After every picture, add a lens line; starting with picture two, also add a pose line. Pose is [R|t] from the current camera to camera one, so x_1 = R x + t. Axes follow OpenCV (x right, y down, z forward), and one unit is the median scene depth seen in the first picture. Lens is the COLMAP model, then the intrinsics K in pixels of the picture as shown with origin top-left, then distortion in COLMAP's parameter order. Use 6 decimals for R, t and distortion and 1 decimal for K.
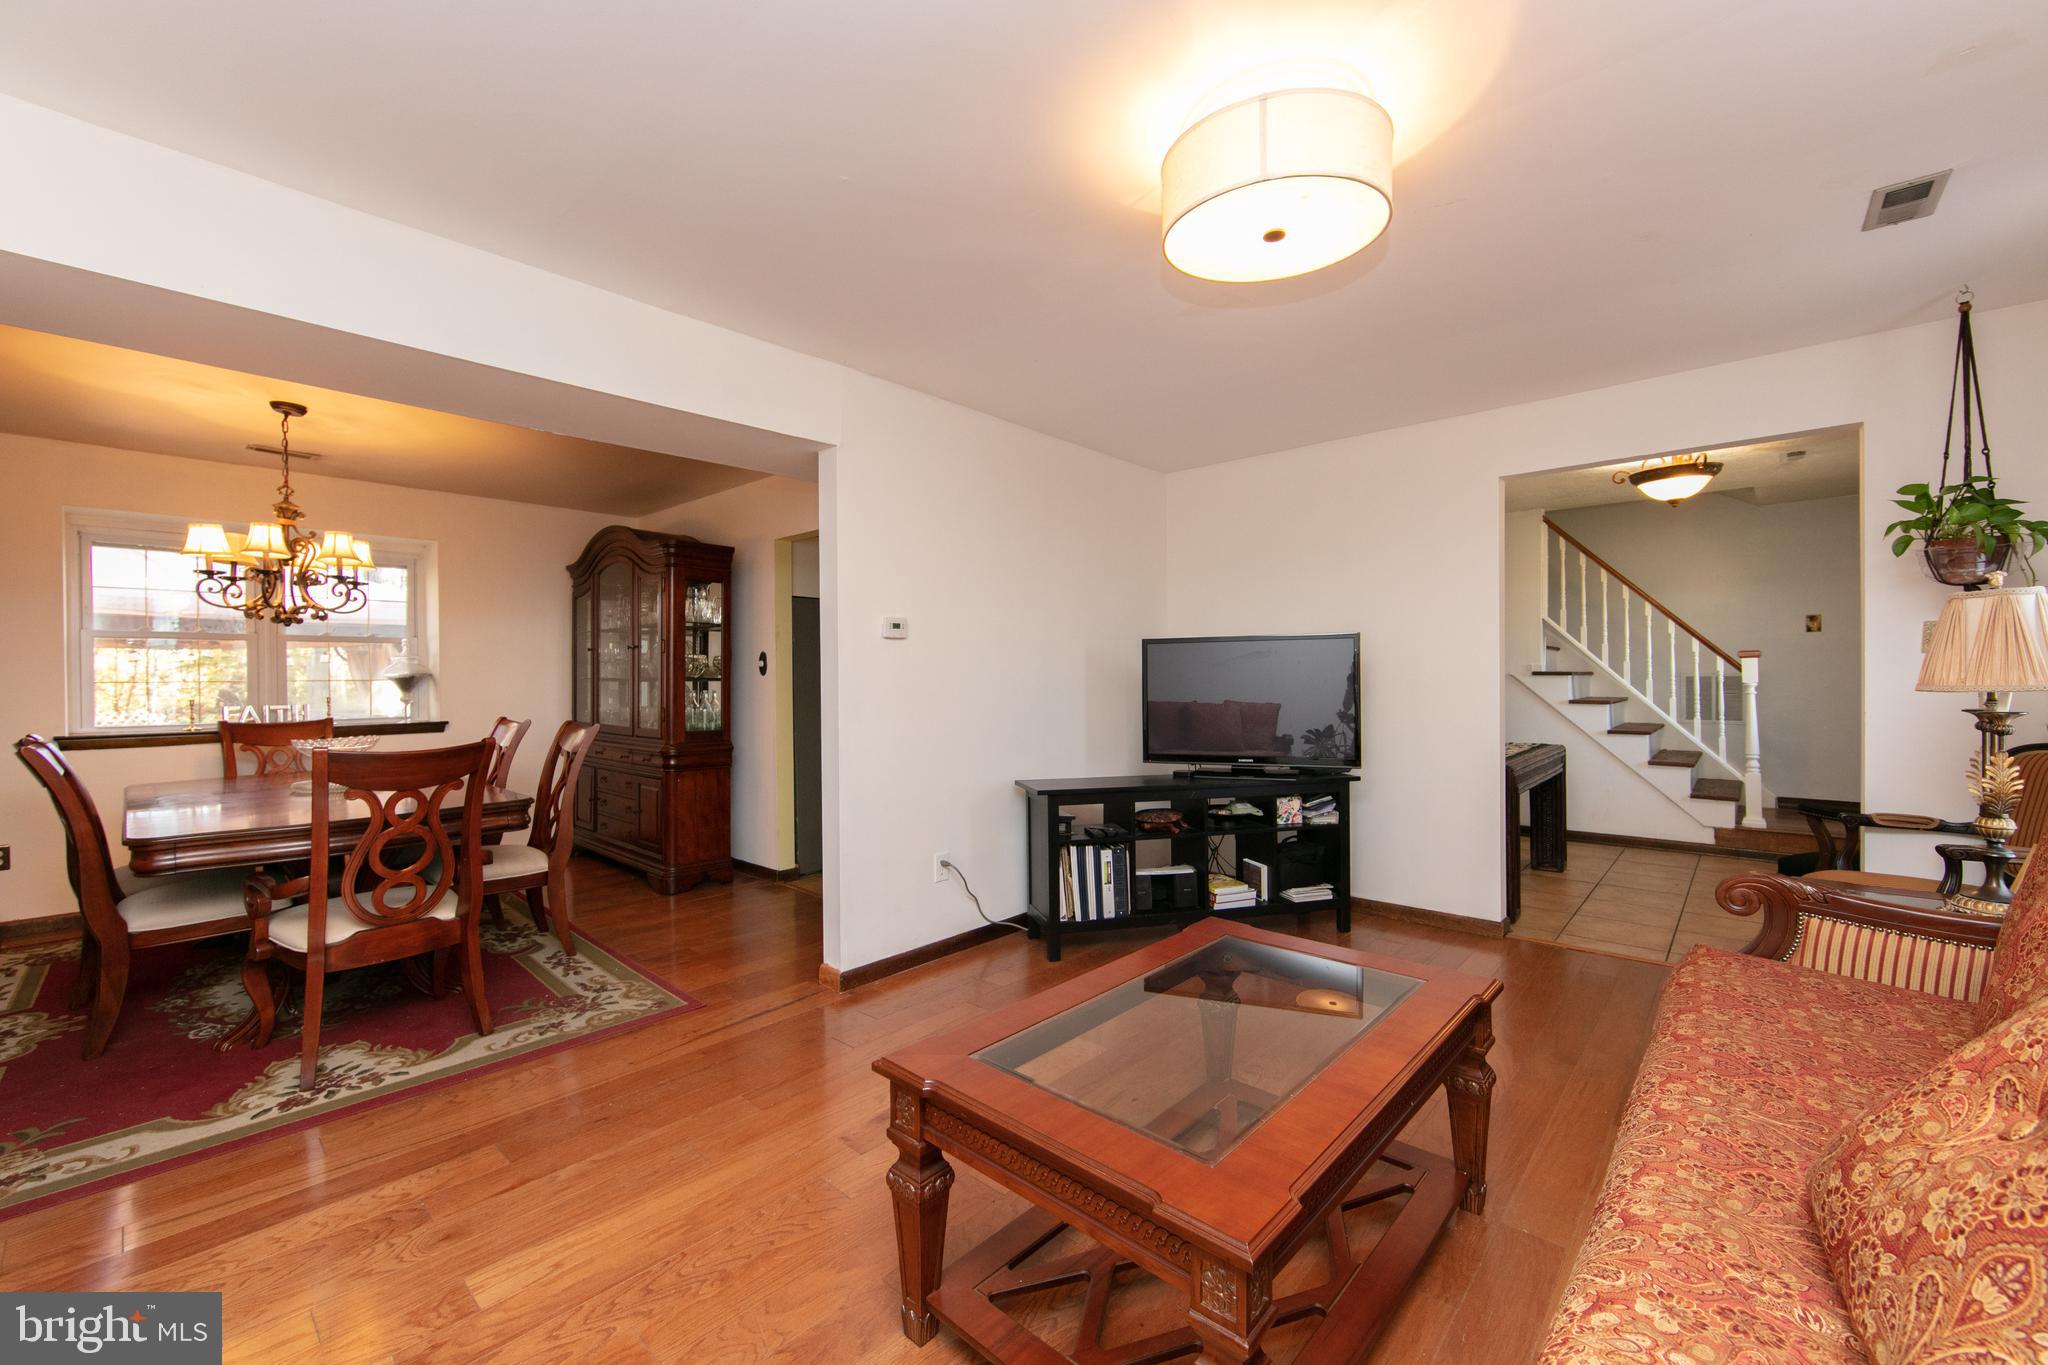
lens RADIAL K [[814.8, 0, 1028.2], [0, 814.8, 684.8], [0, 0, 1]] dist [-0.000839, 0.000875]
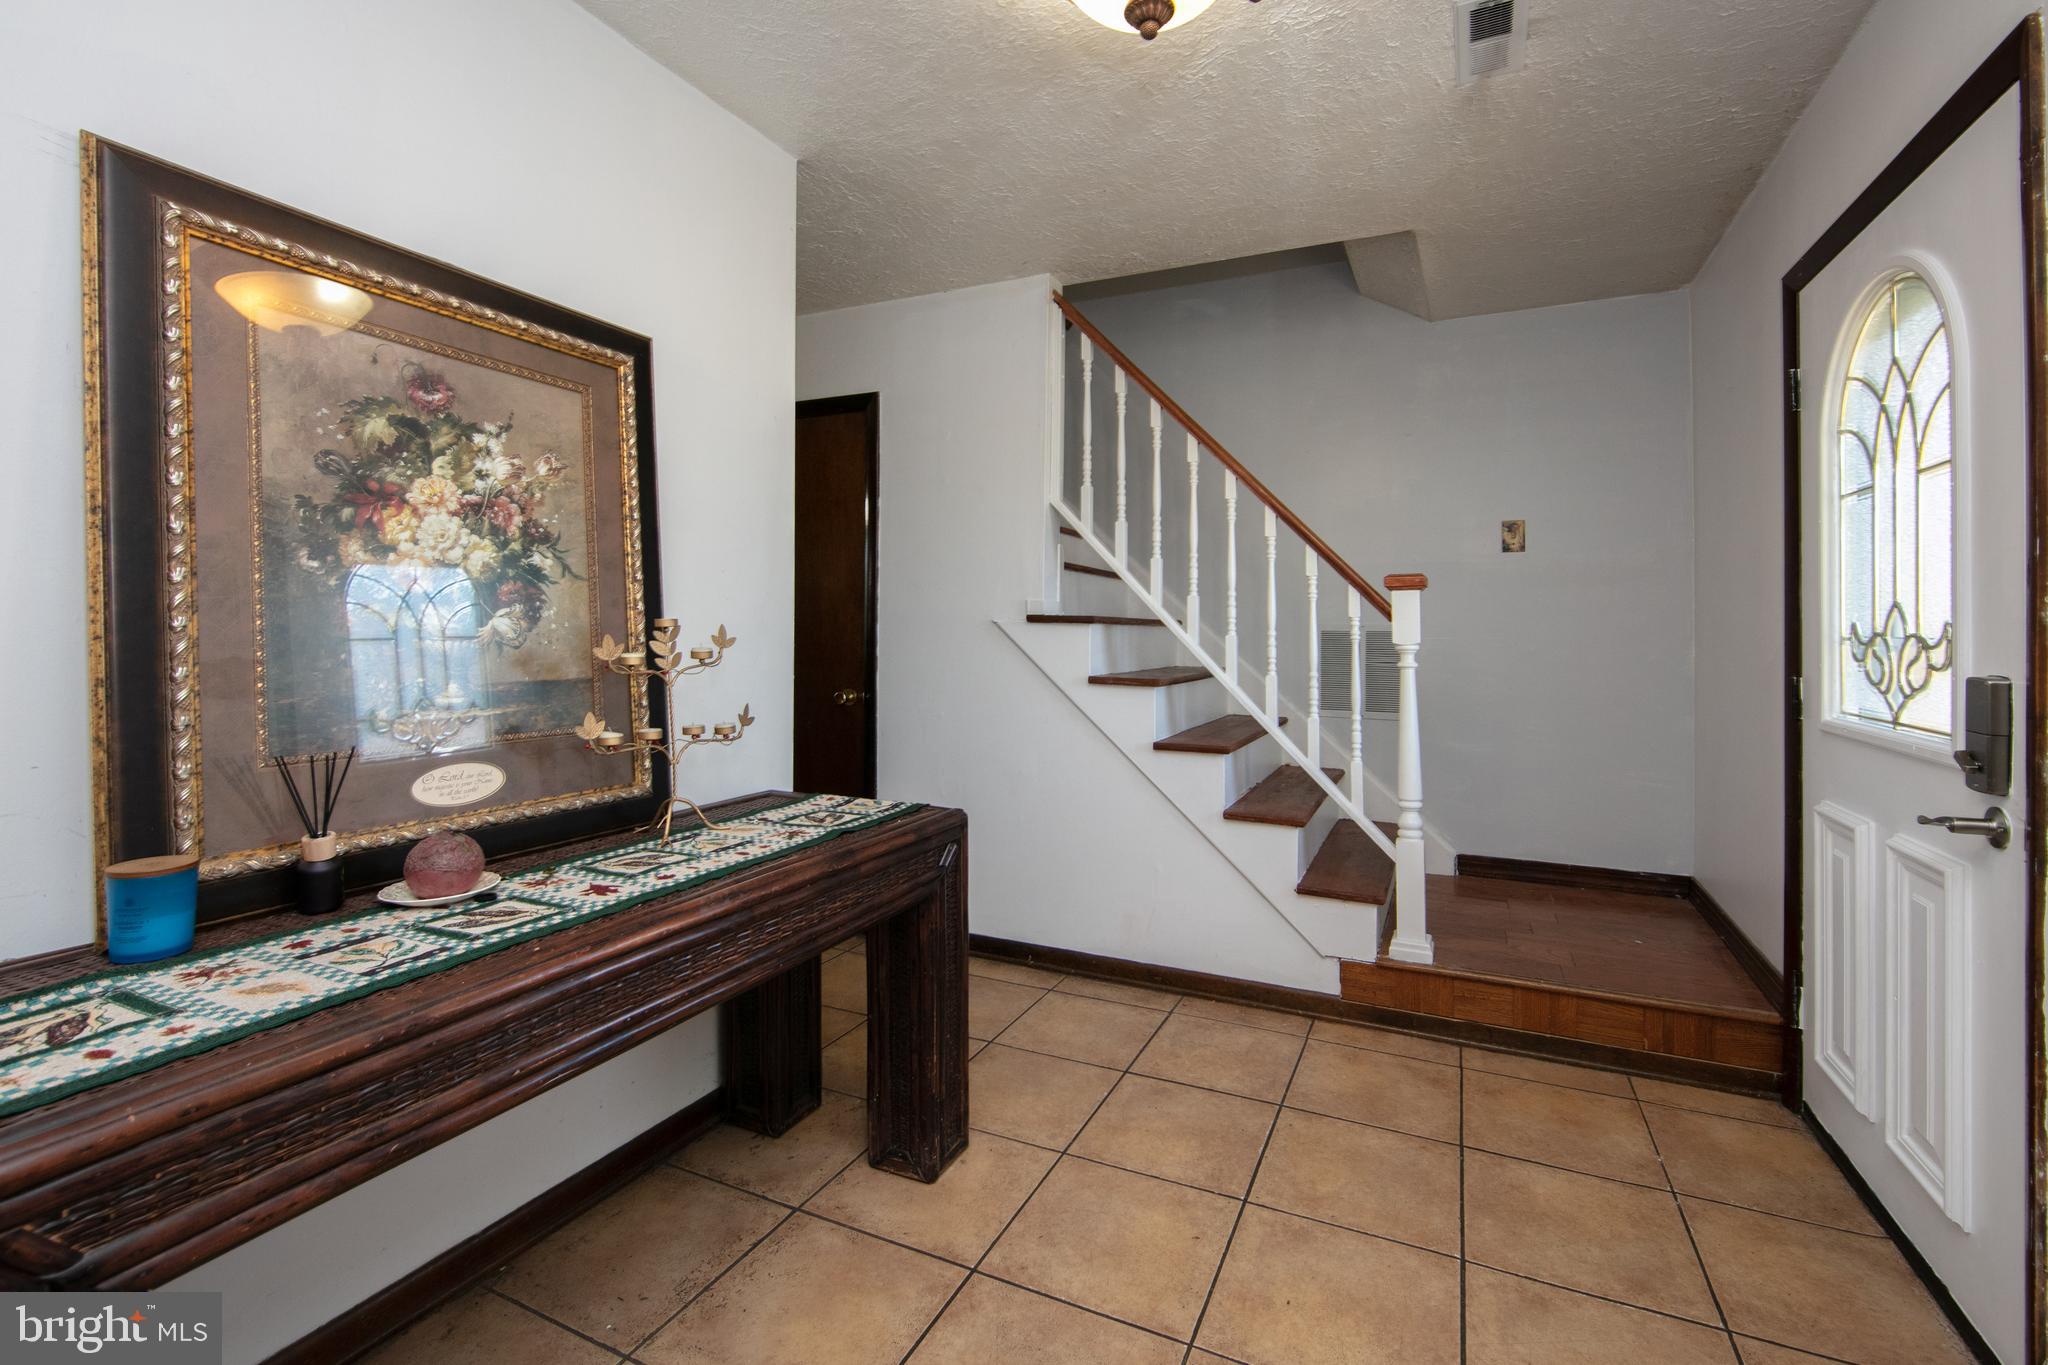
lens RADIAL K [[834.2, 0, 1049.6], [0, 834.2, 622.6], [0, 0, 1]] dist [-0.004020, -0.000126]
pose [[0.961230, 0.020441, 0.274988, 0.551175], [-0.015874, 0.999697, -0.018823, -0.003086], [-0.275289, 0.013728, 0.961264, 0.590293]]
